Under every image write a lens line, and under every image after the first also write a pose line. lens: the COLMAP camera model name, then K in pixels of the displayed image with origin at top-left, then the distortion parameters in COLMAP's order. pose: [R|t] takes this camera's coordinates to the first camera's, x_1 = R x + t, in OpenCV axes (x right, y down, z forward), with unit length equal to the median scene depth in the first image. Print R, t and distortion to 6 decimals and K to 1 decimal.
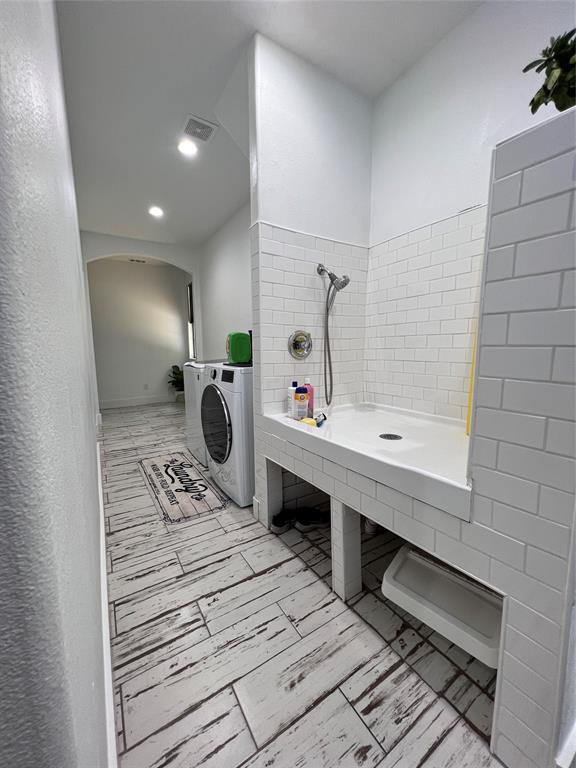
lens RADIAL K [[305.9, 0, 290.0], [0, 305.9, 384.4], [0, 0, 1]] dist [-0.002088, 0.001402]
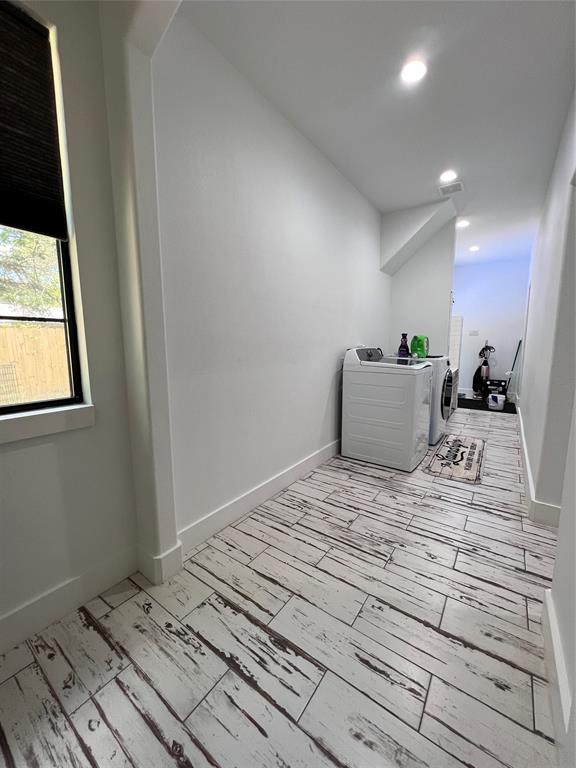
lens RADIAL K [[305.9, 0, 286.8], [0, 305.9, 382.9], [0, 0, 1]] dist [-0.002088, 0.001402]
pose [[-0.373051, -0.110681, 0.921185, -1.157869], [0.119020, 0.978947, 0.165821, -0.246030], [-0.920145, 0.171499, -0.352024, 1.924831]]
